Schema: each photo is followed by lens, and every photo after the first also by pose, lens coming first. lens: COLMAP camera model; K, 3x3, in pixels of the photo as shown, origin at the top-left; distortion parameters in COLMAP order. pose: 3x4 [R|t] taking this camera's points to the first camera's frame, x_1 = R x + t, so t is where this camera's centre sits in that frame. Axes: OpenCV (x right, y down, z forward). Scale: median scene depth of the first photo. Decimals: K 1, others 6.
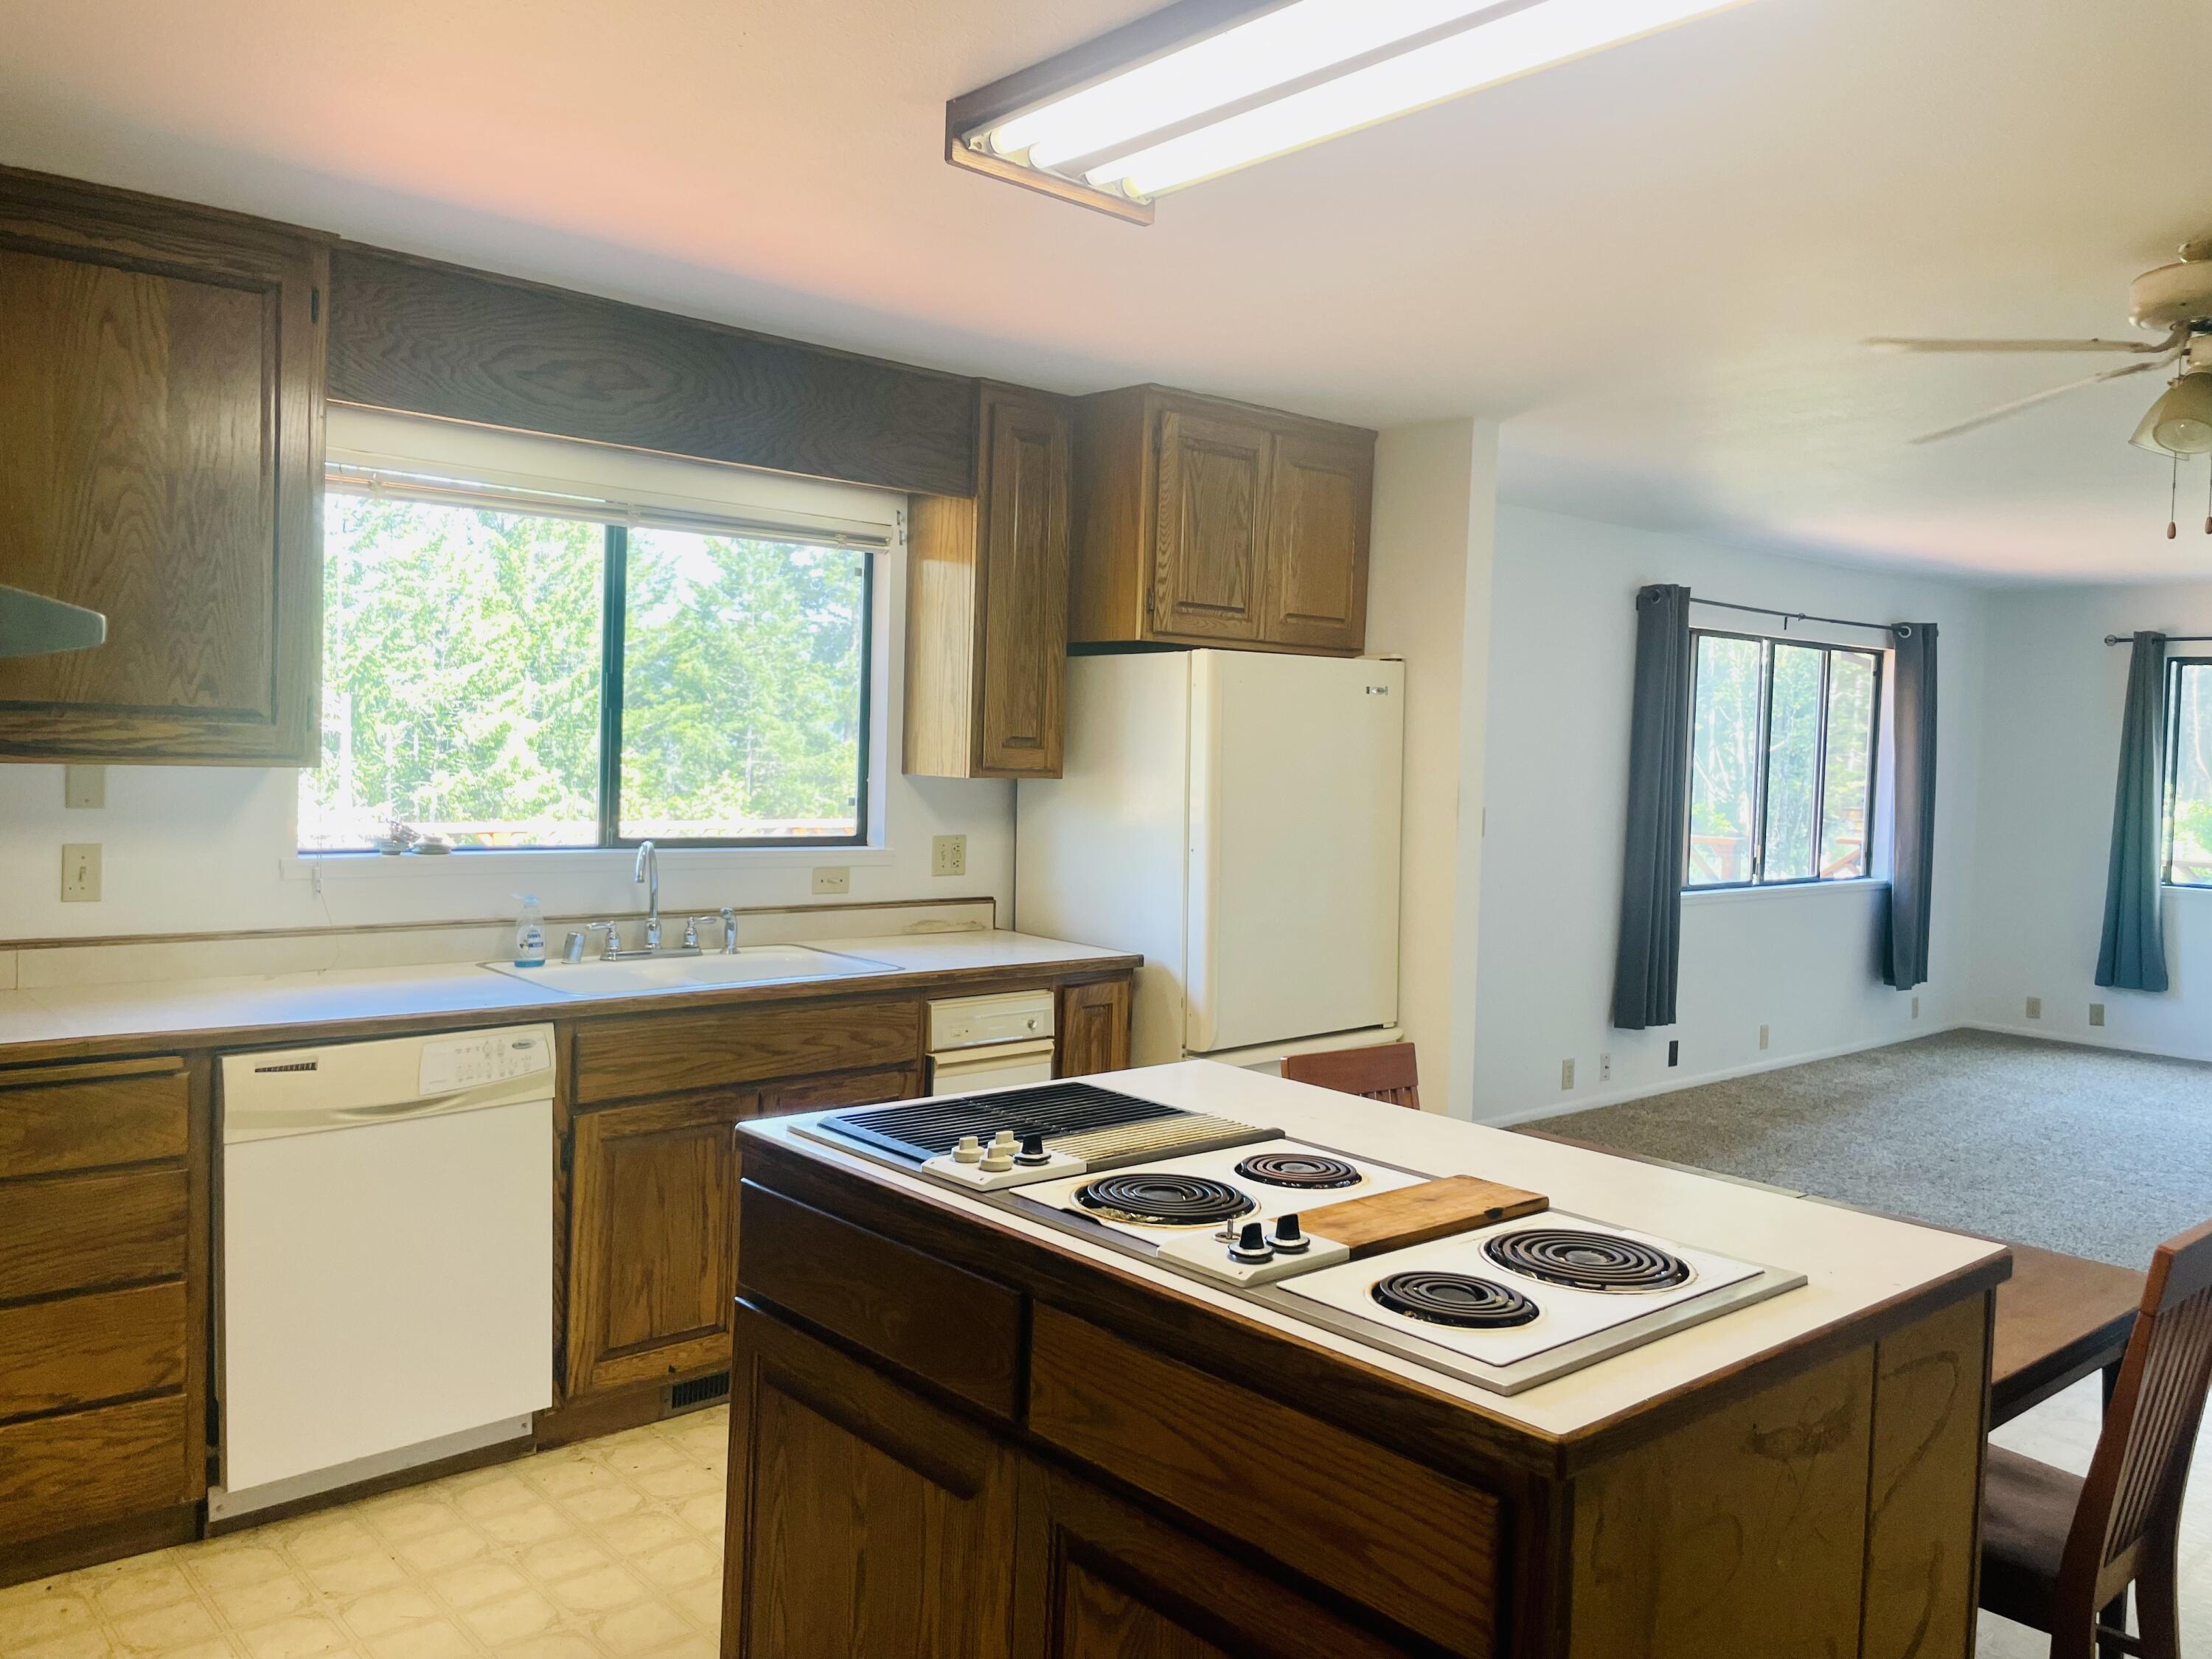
lens RADIAL K [[1701.3, 0, 1081.6], [0, 1701.3, 821.4], [0, 0, 1]] dist [0.099193, -0.135360]
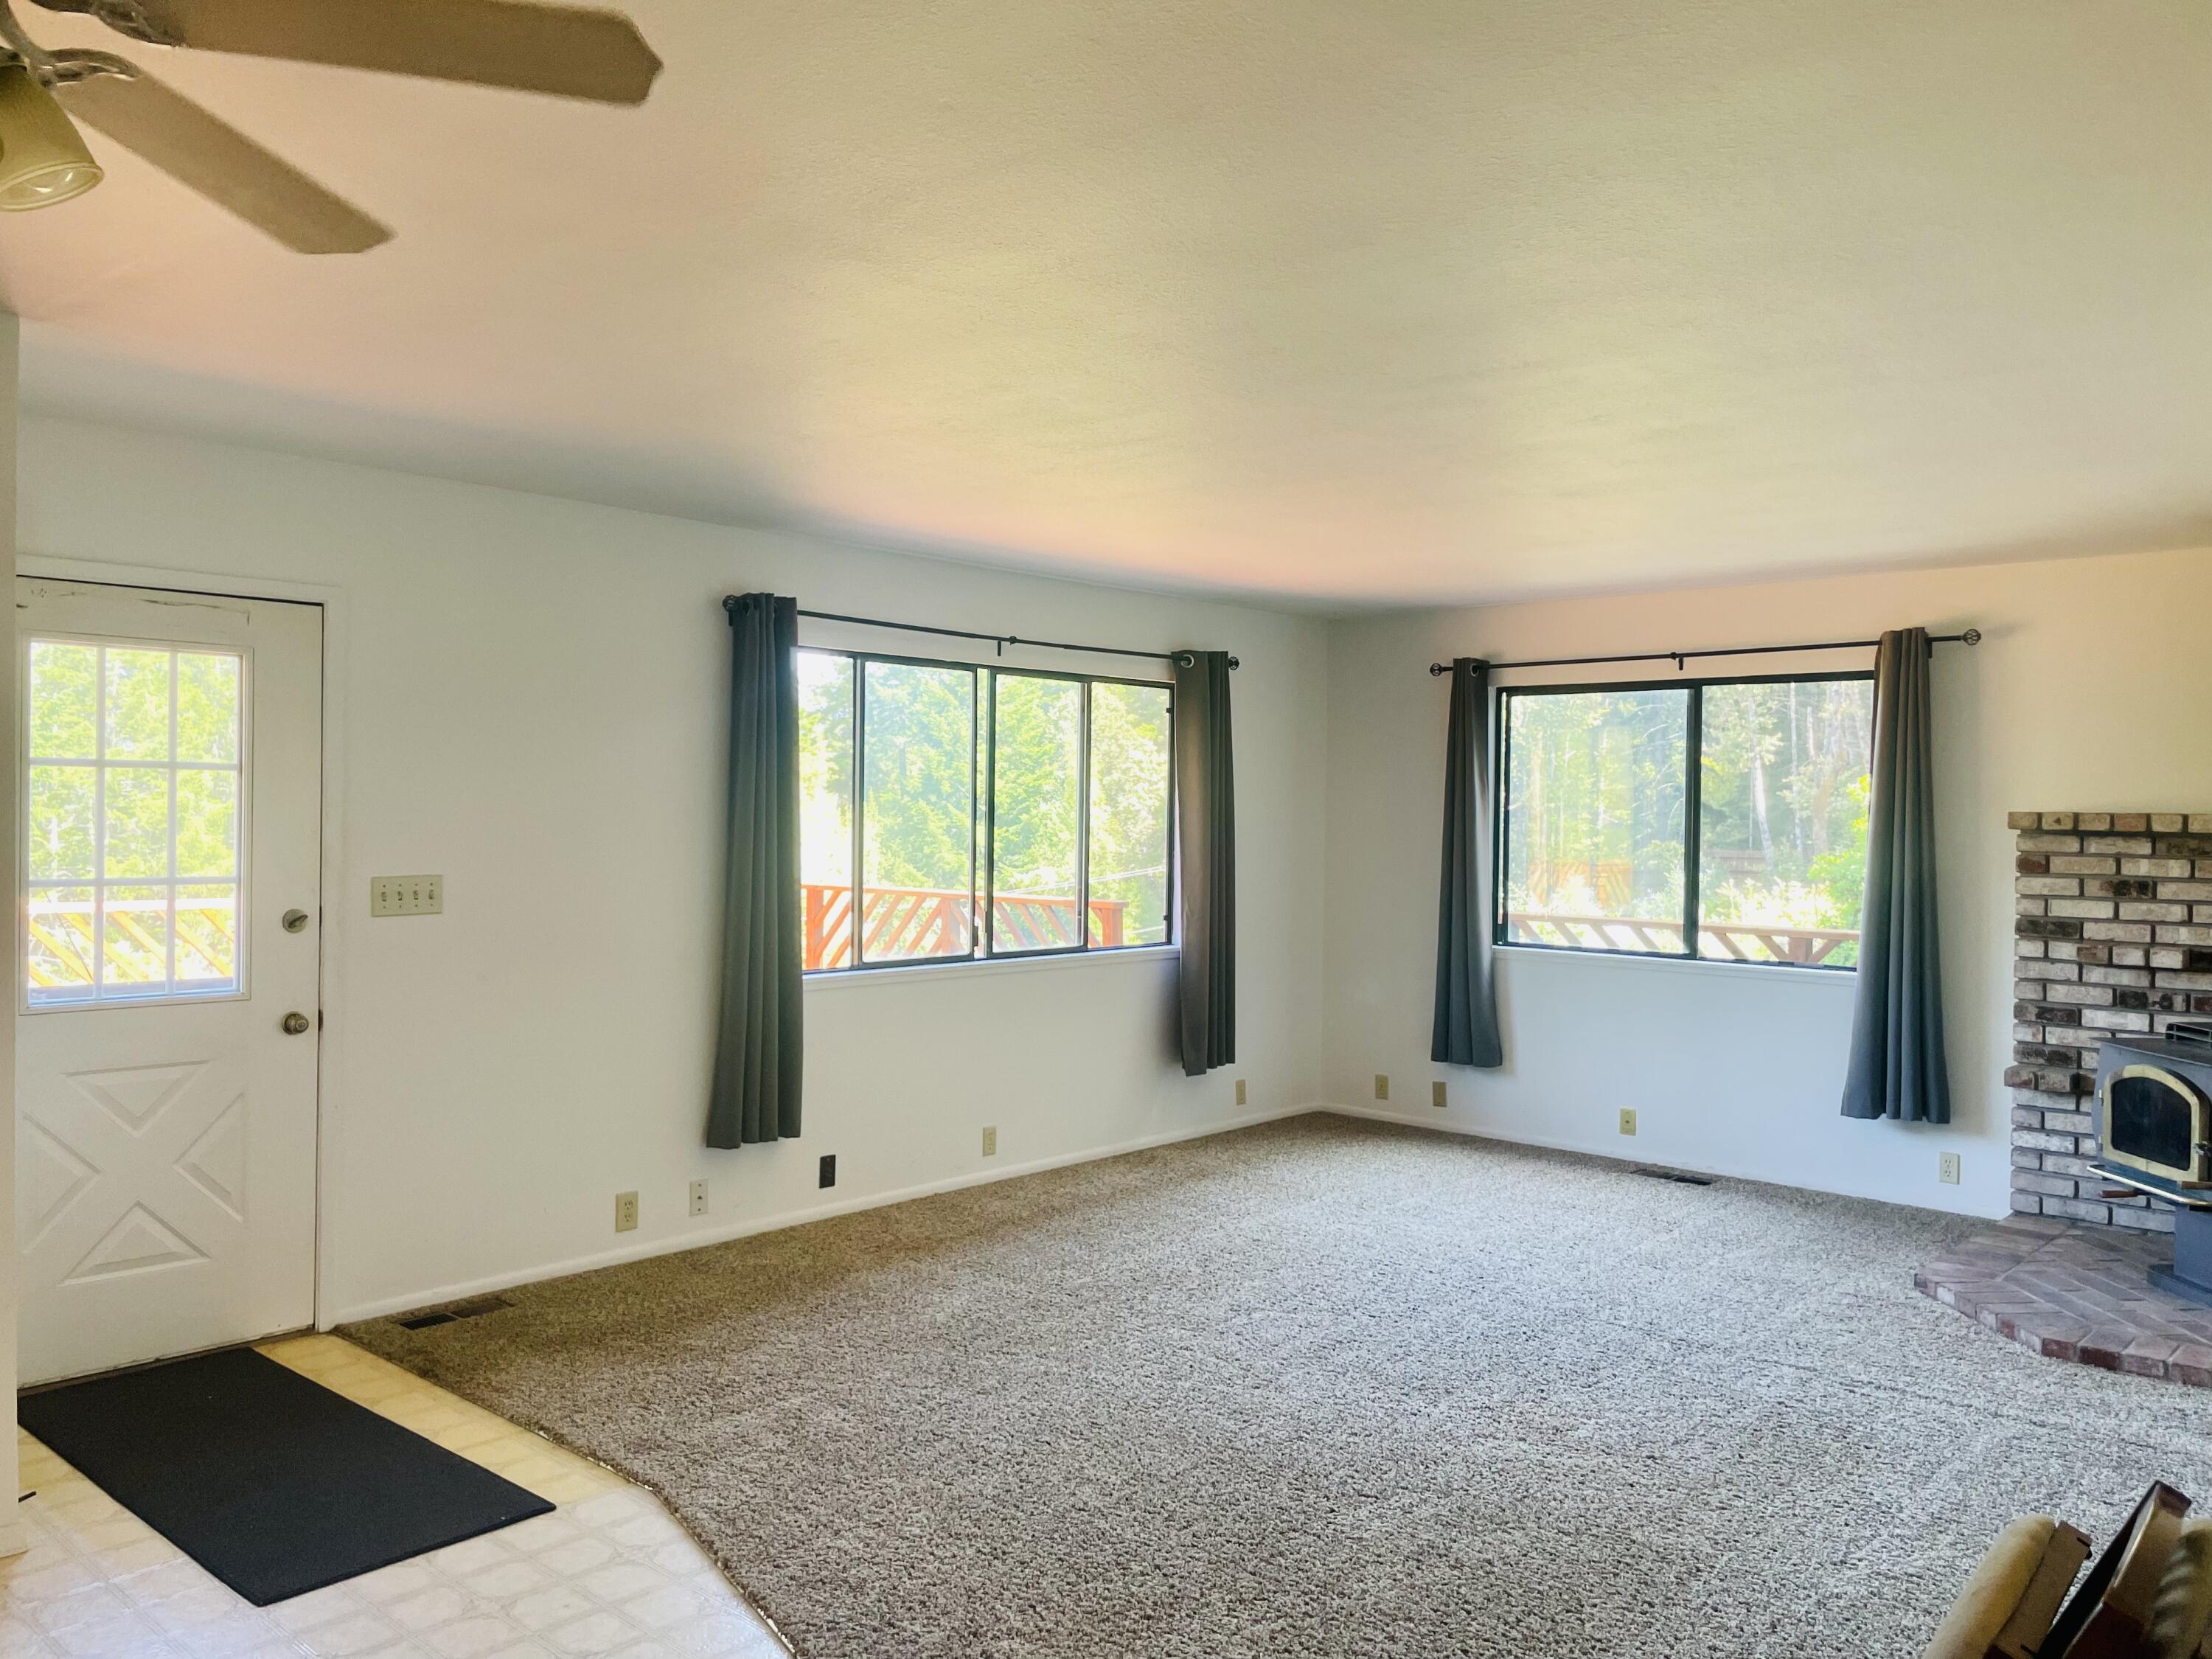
lens RADIAL K [[1701.3, 0, 1081.6], [0, 1701.3, 821.4], [0, 0, 1]] dist [0.099193, -0.135360]
pose [[0.994745, -0.018488, 0.100699, 0.328850], [0.022632, 0.998937, -0.040165, 0.004213], [-0.099849, 0.042233, 0.994106, 0.152066]]
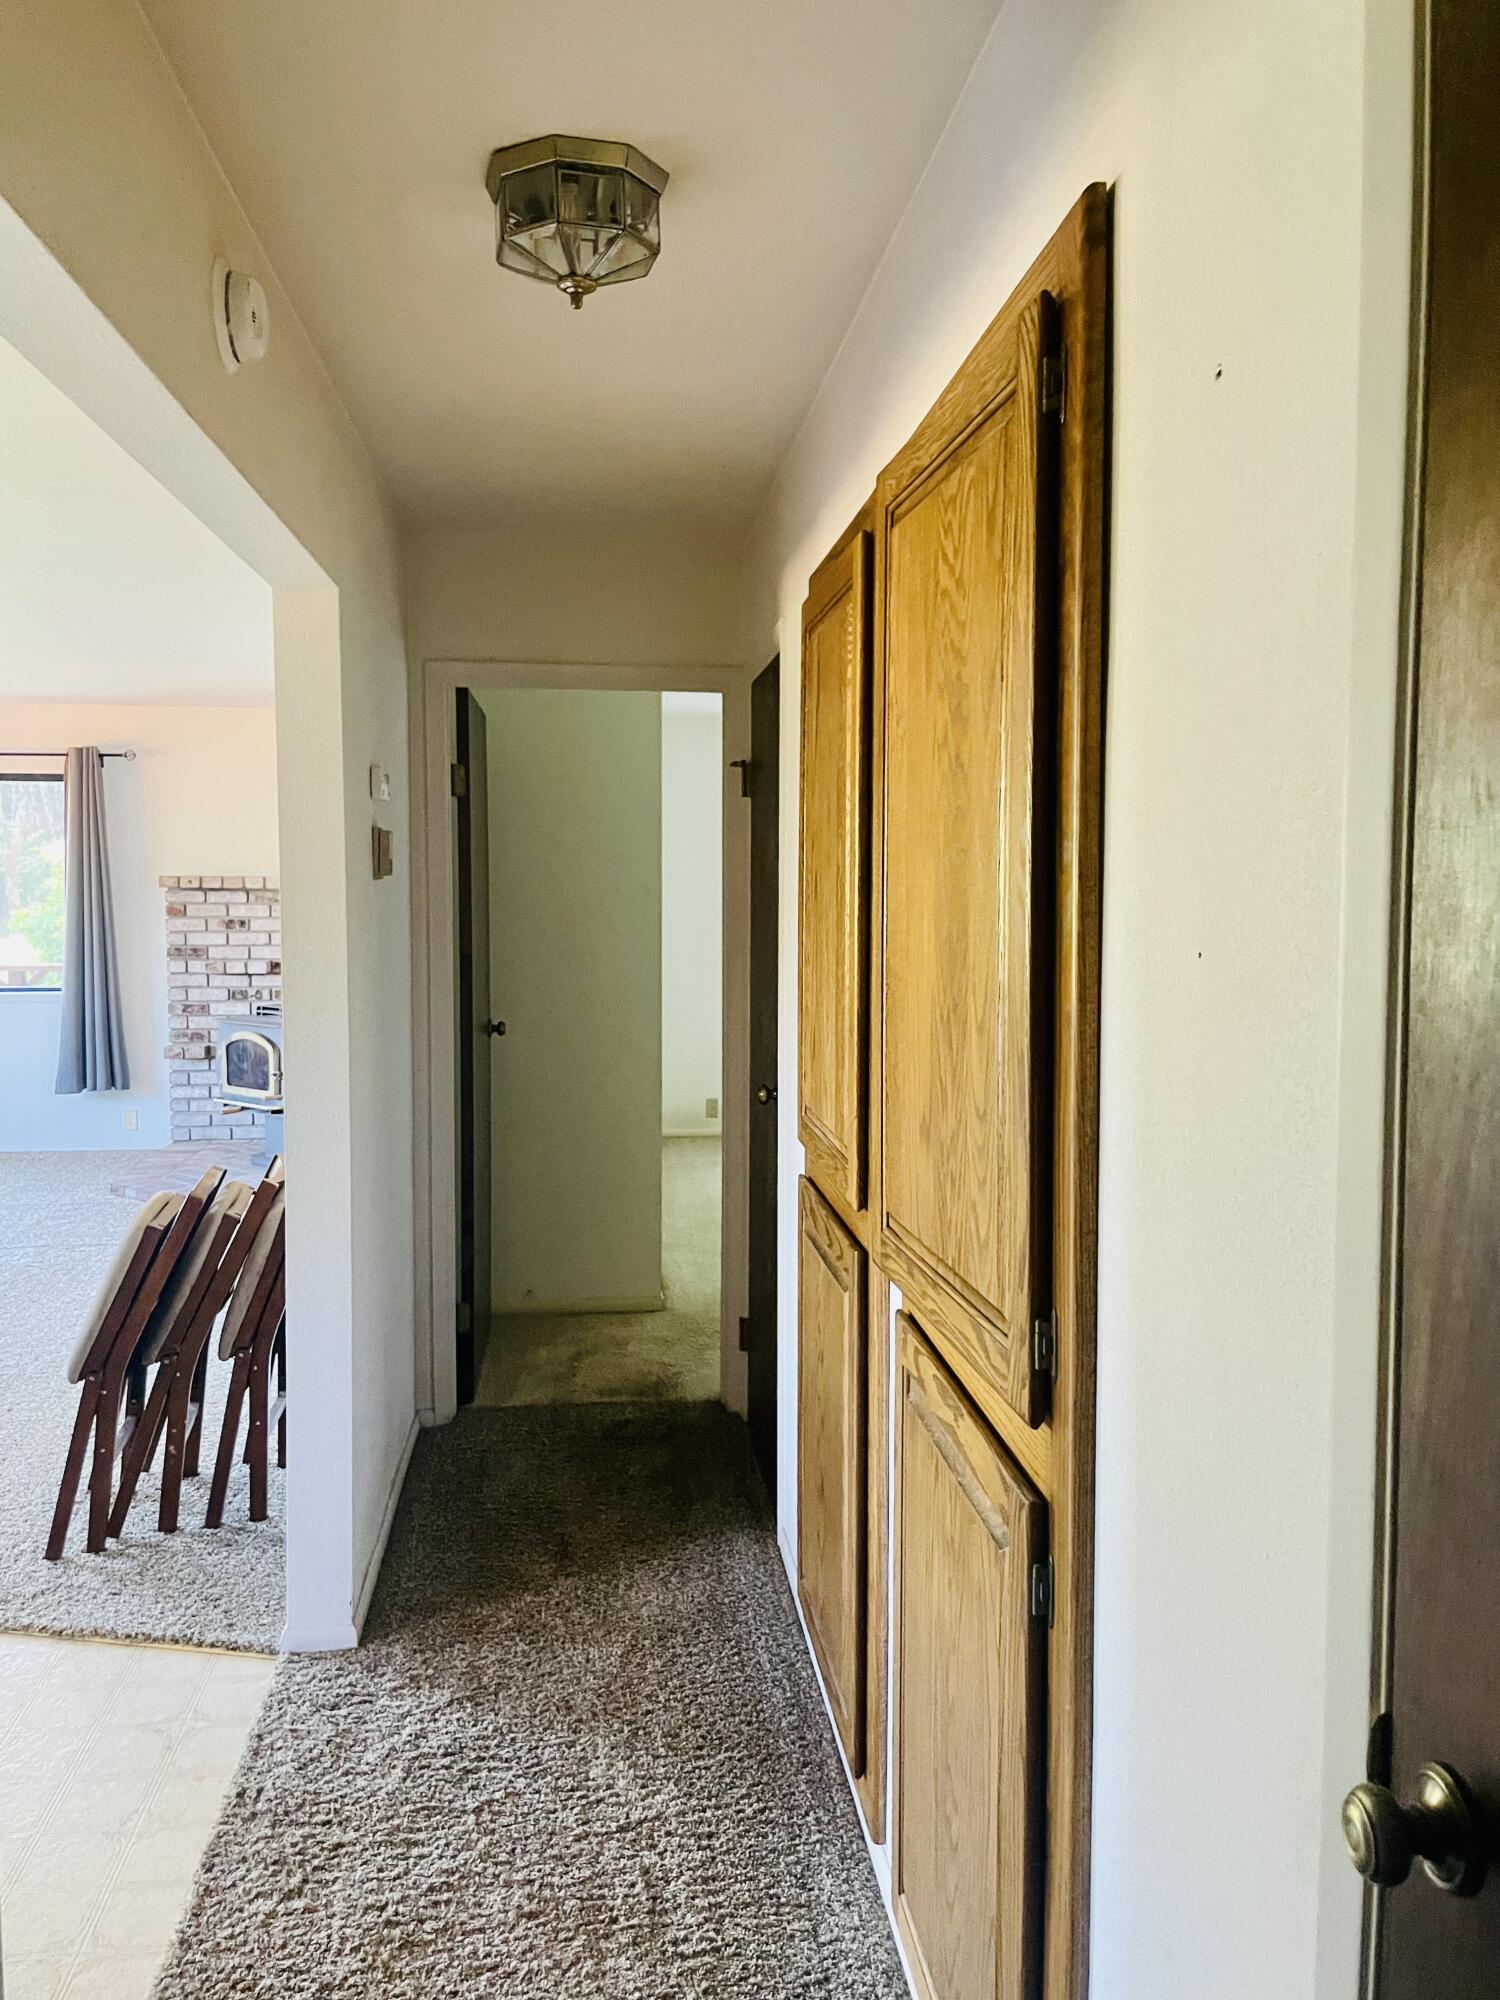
lens RADIAL K [[1541.3, 0, 747.0], [0, 1541.3, 982.1], [0, 0, 1]] dist [0.101064, -0.128227]
pose [[0.585109, -0.085635, 0.806420, 0.216564], [0.058133, 0.996280, 0.063617, 0.005411], [-0.808868, 0.009657, 0.587911, -0.027536]]
